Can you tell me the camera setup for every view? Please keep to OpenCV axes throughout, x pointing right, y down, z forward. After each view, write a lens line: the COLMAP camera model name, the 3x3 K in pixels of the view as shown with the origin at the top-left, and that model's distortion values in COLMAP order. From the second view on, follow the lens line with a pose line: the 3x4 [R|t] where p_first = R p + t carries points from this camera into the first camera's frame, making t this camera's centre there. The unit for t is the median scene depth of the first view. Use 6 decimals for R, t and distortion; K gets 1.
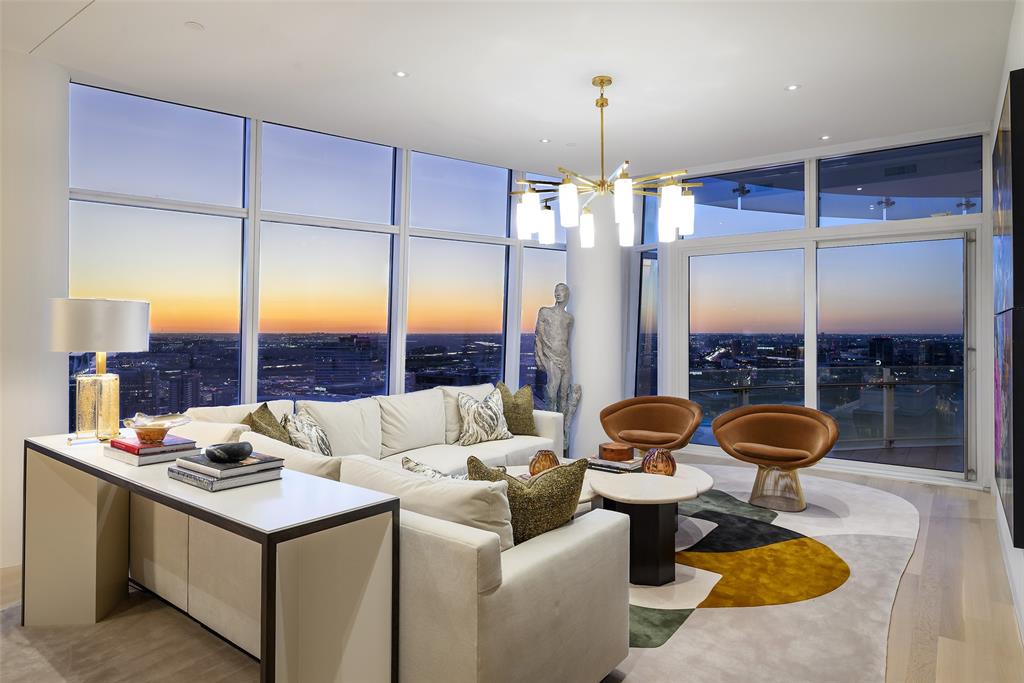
lens RADIAL K [[610.7, 0, 518.3], [0, 610.7, 324.7], [0, 0, 1]] dist [-0.005204, 0.000496]
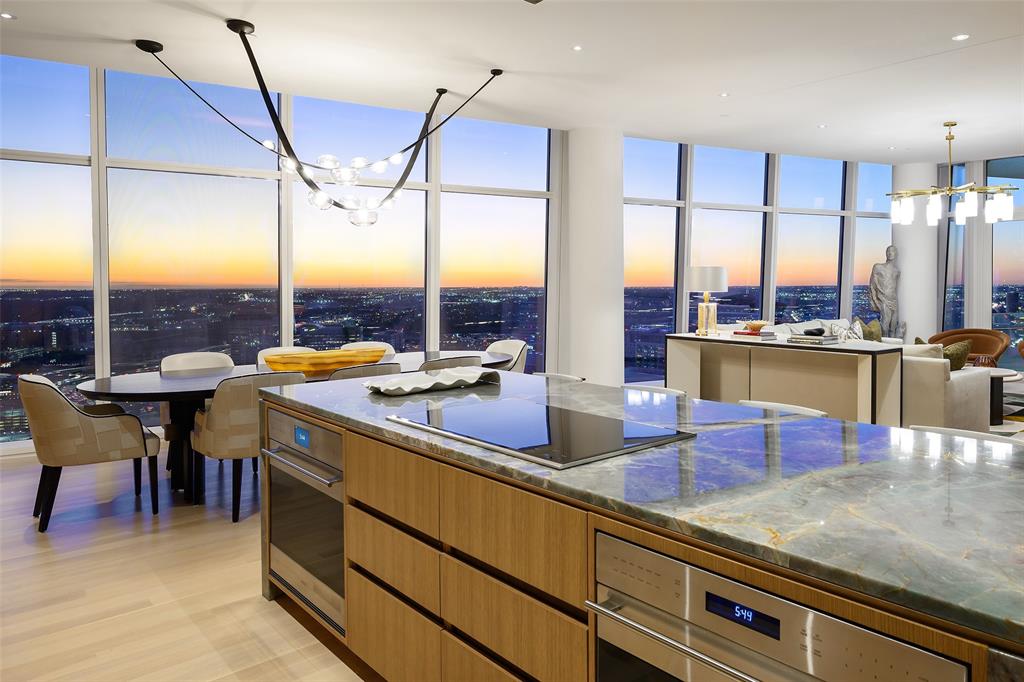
lens RADIAL K [[730.8, 0, 580.5], [0, 730.8, 296.3], [0, 0, 1]] dist [-0.018169, 0.001729]
pose [[0.982033, -0.002381, -0.188695, -0.298328], [0.007410, 0.999636, 0.025948, -0.003342], [0.188564, -0.026880, 0.981693, -0.696824]]
